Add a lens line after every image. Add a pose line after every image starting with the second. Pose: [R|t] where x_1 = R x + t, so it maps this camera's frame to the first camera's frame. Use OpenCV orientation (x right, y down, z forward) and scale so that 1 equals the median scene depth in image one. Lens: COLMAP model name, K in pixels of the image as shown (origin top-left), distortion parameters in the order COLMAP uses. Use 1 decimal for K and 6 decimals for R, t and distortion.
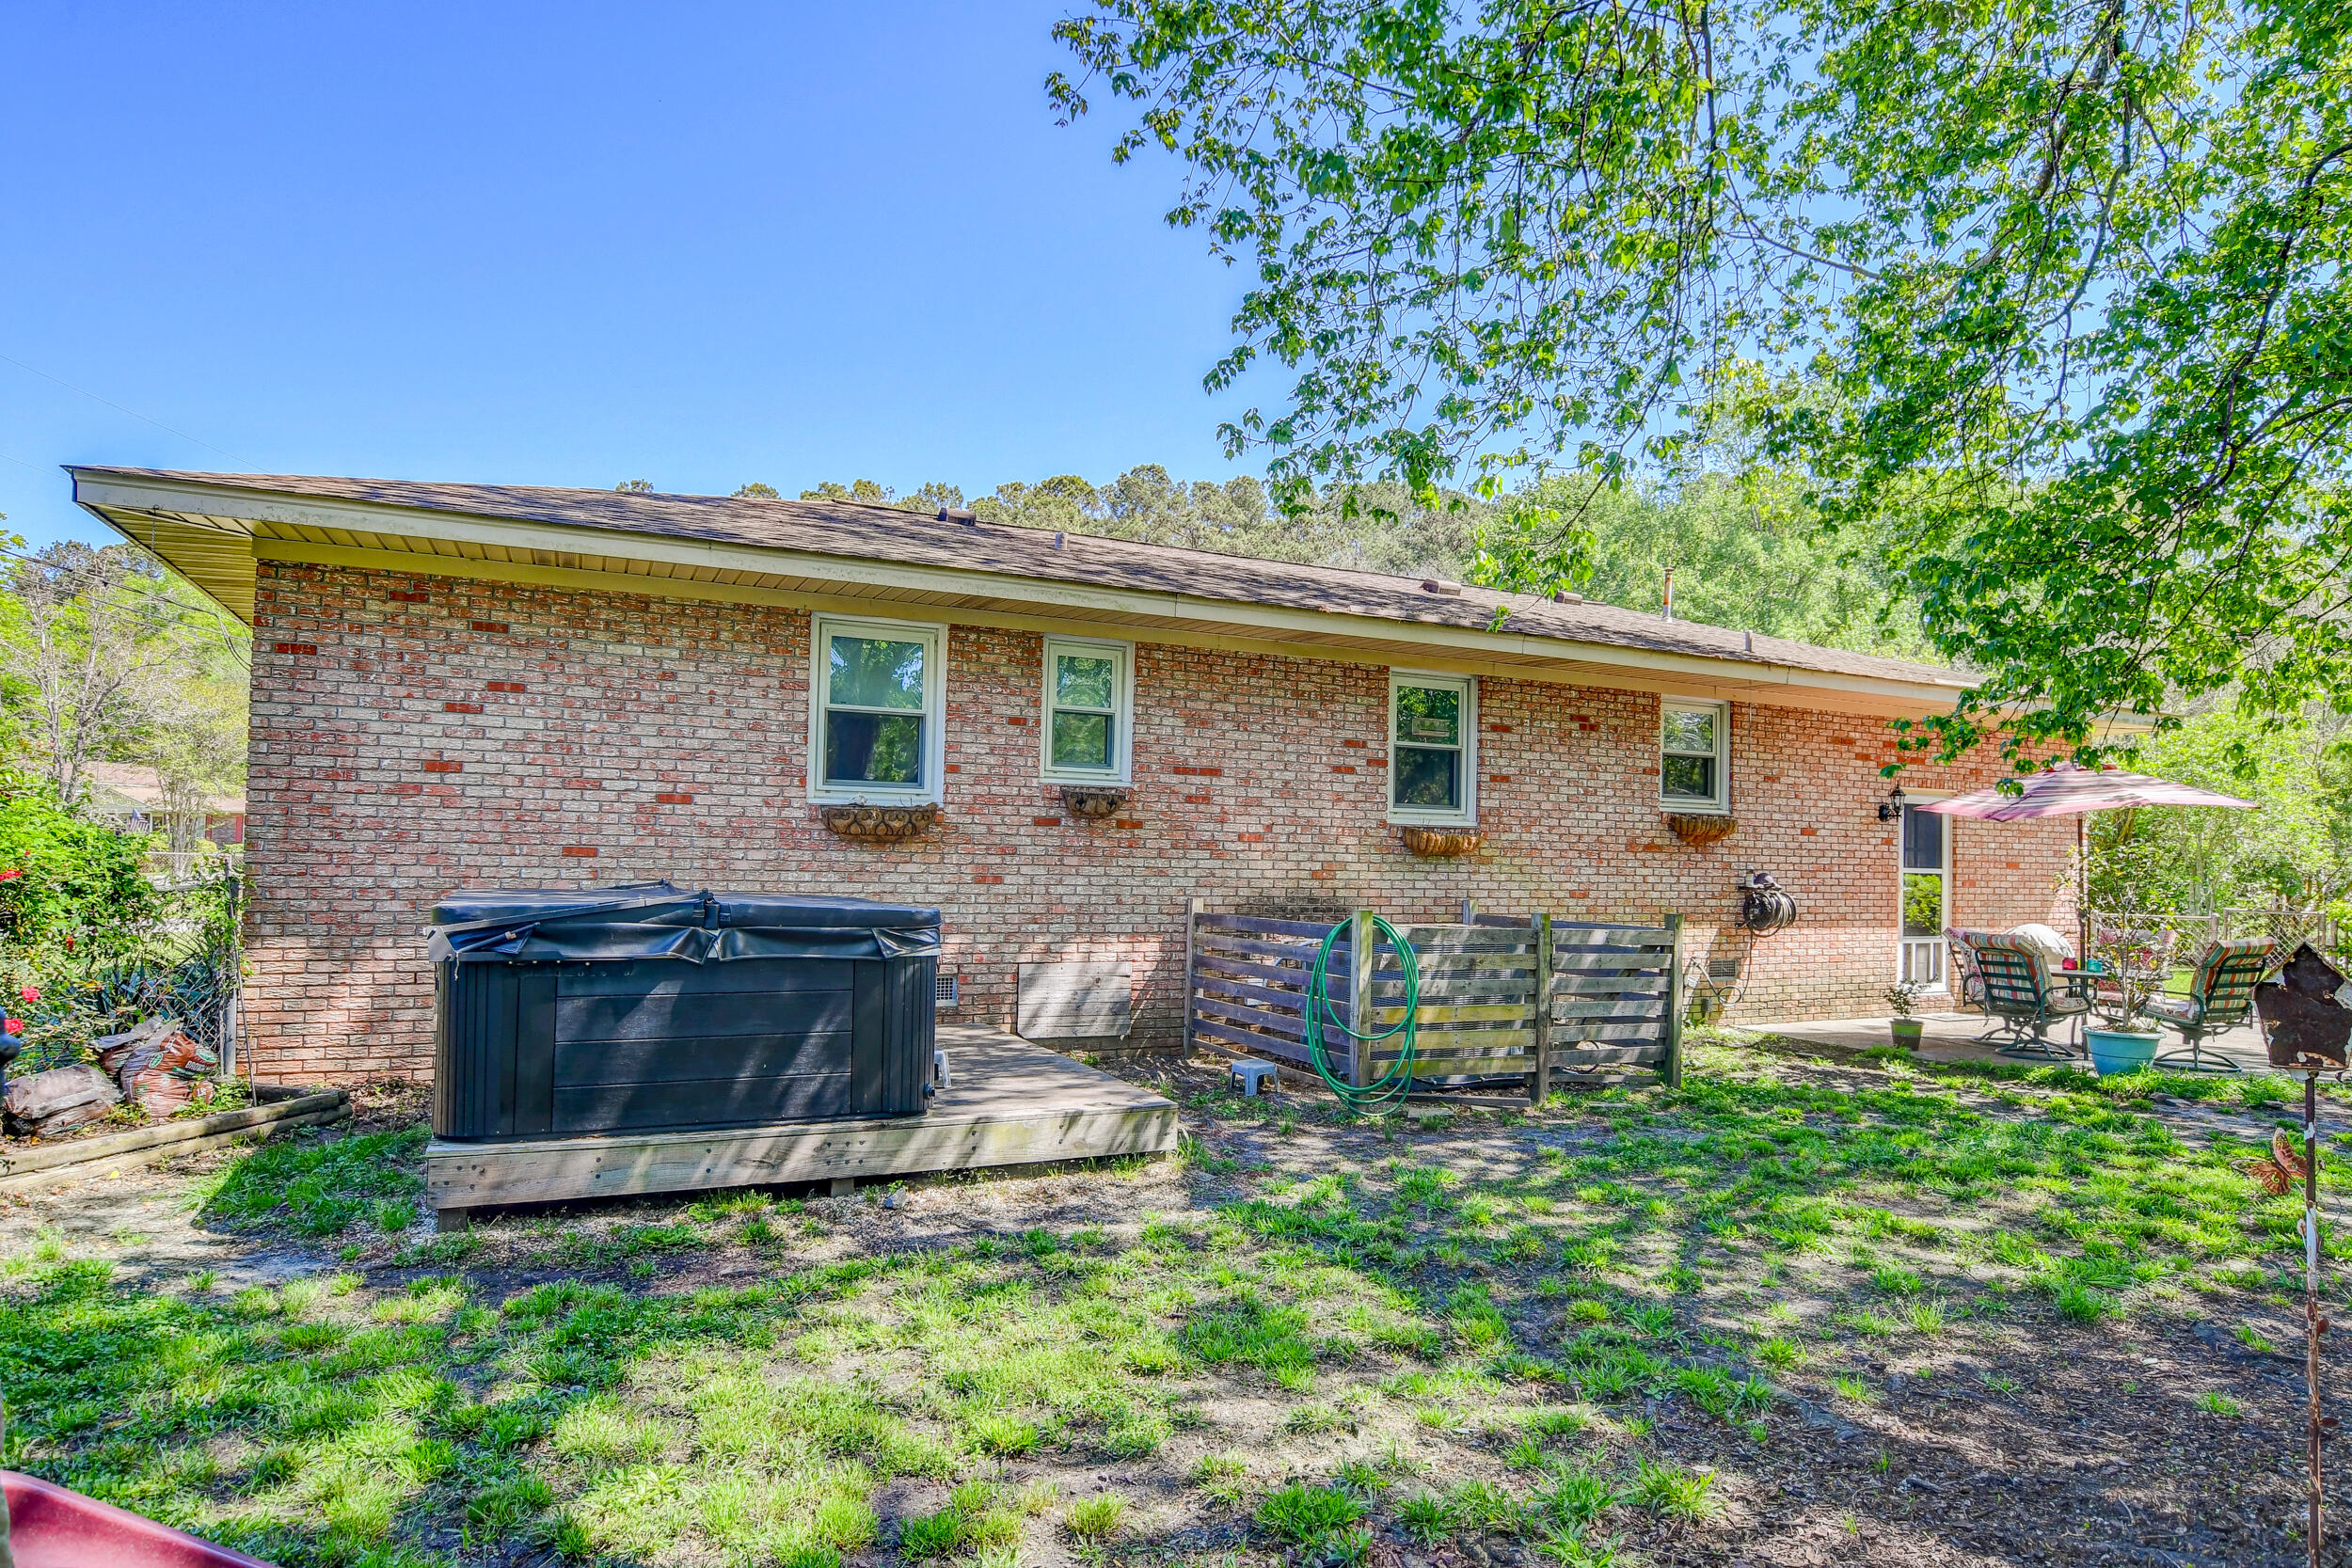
lens RADIAL K [[1274.5, 0, 1168.6], [0, 1274.5, 789.0], [0, 0, 1]] dist [-0.021402, 0.000485]
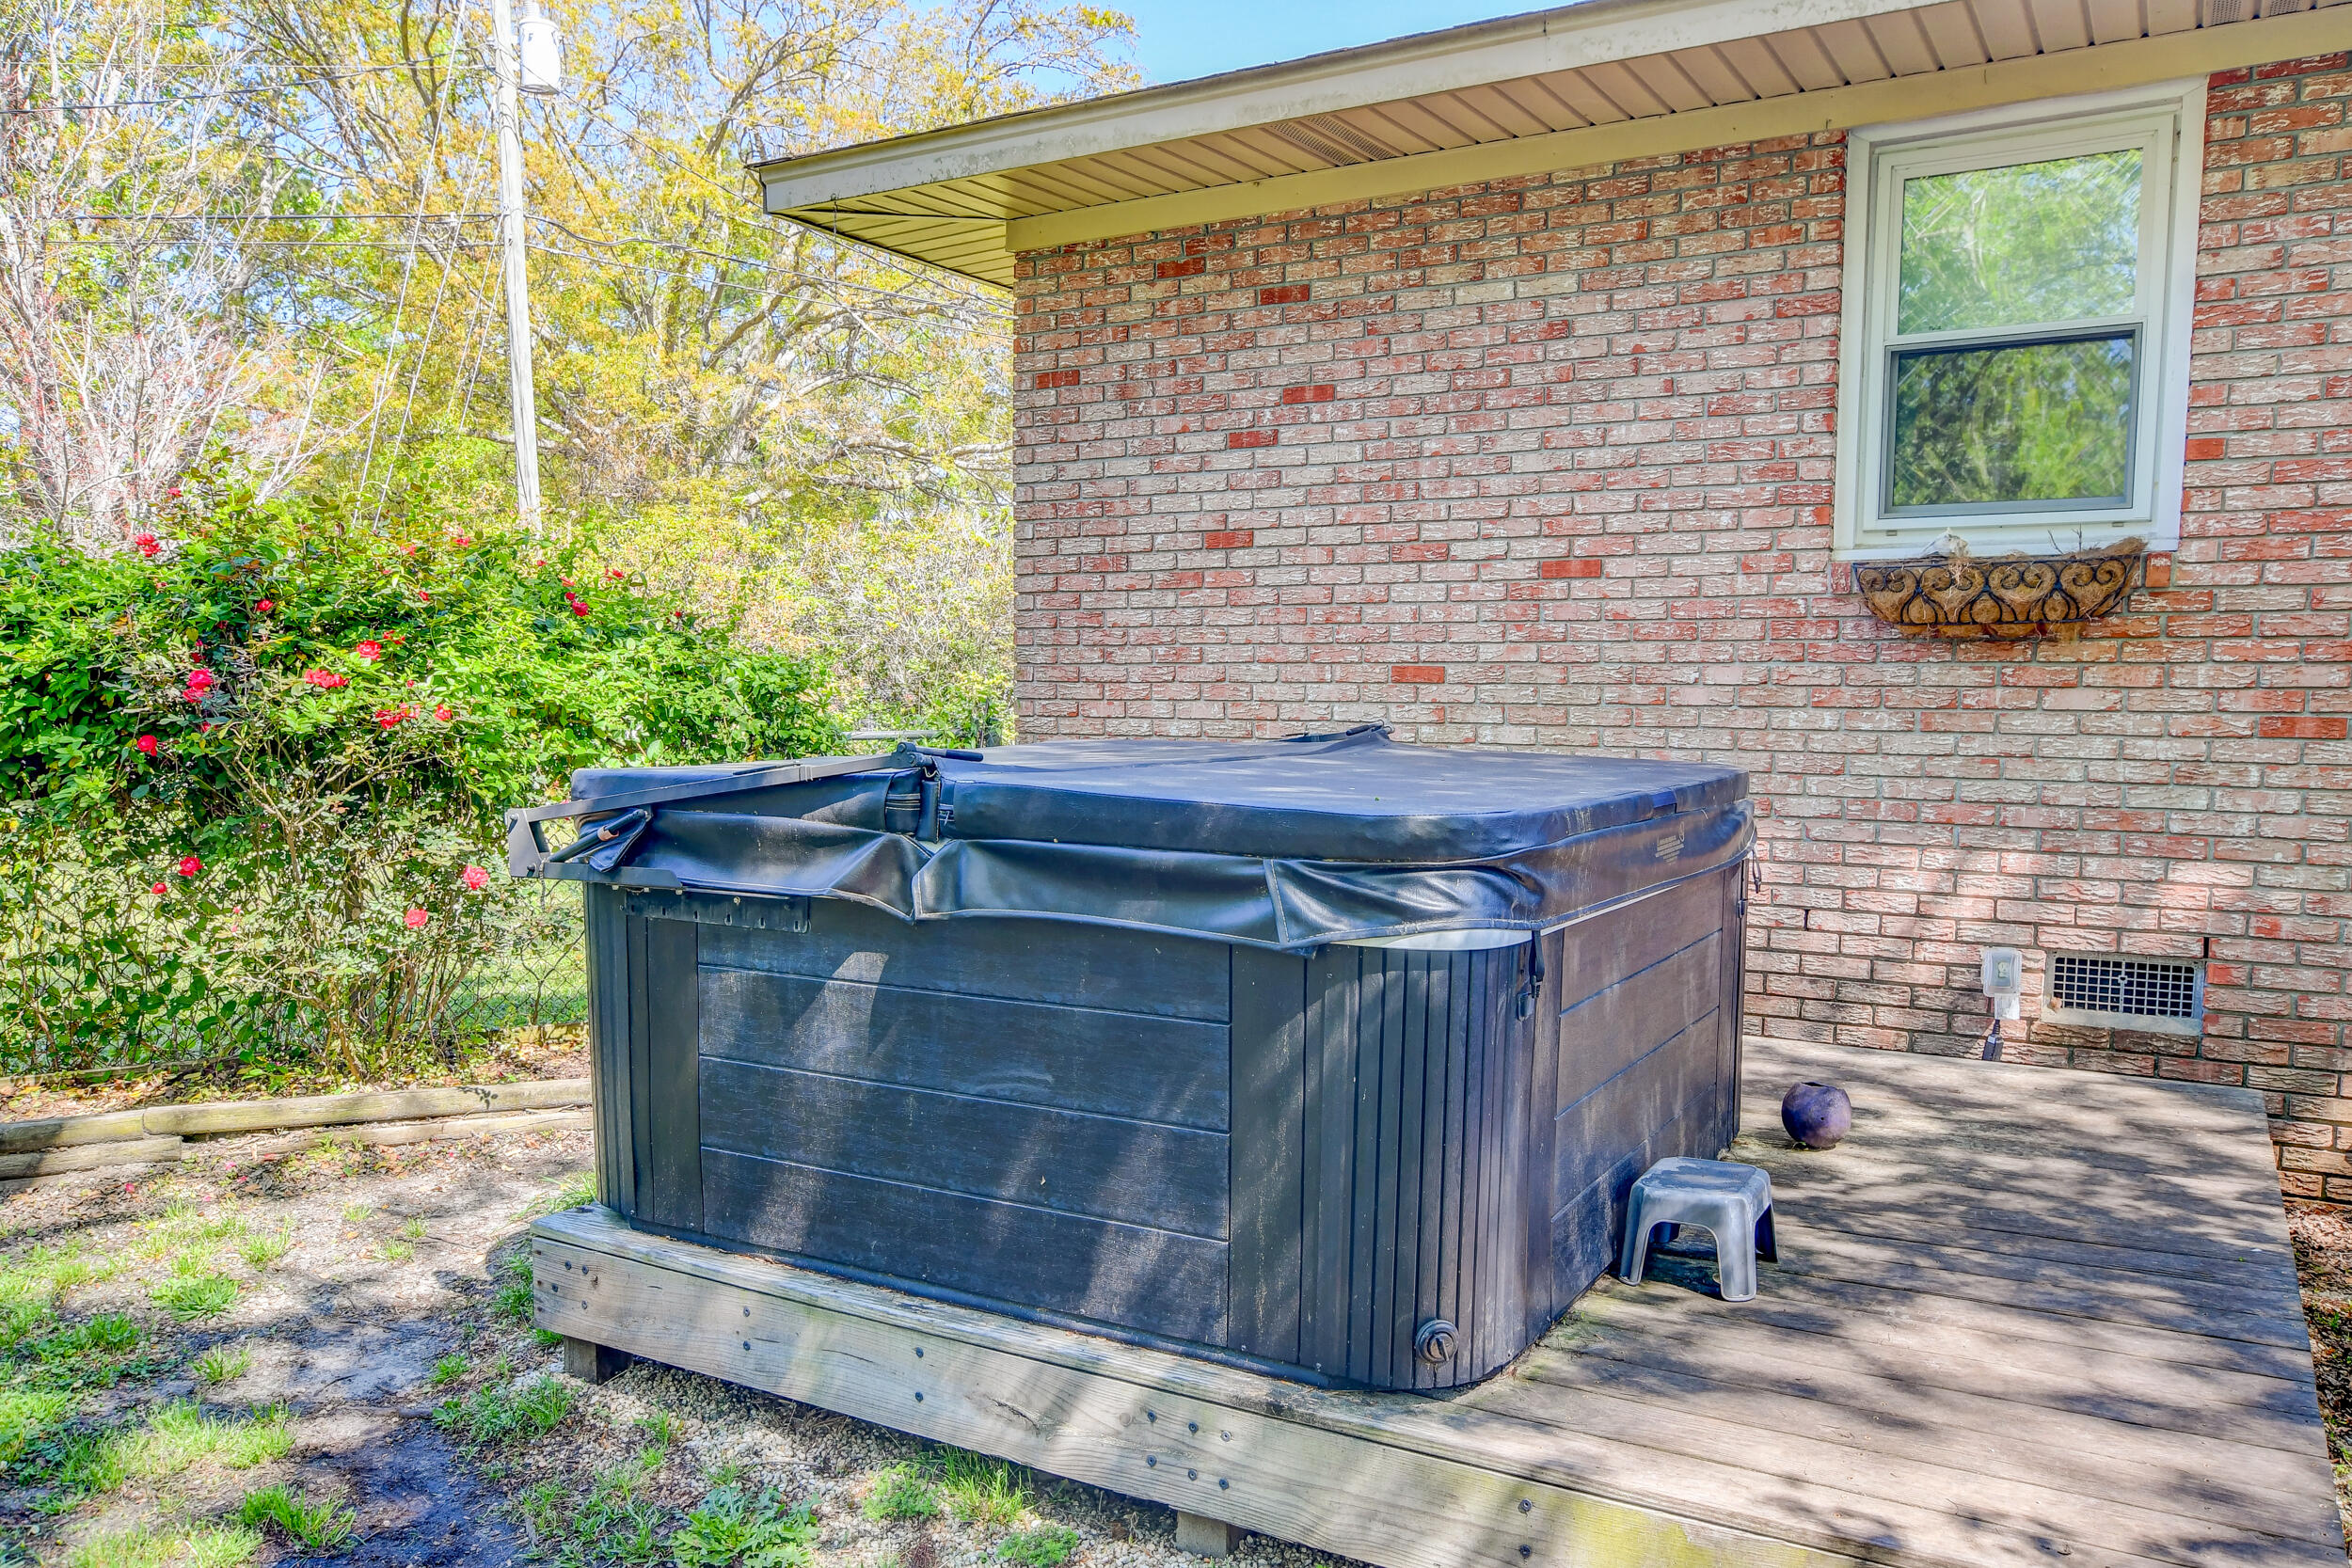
lens RADIAL K [[1733.3, 0, 1175.6], [0, 1733.3, 819.9], [0, 0, 1]] dist [0.003295, 0.011131]
pose [[0.588285, 0.049298, -0.807149, 0.098382], [0.052117, 0.993753, 0.098680, 0.033127], [0.806972, -0.100119, 0.582041, 0.473884]]
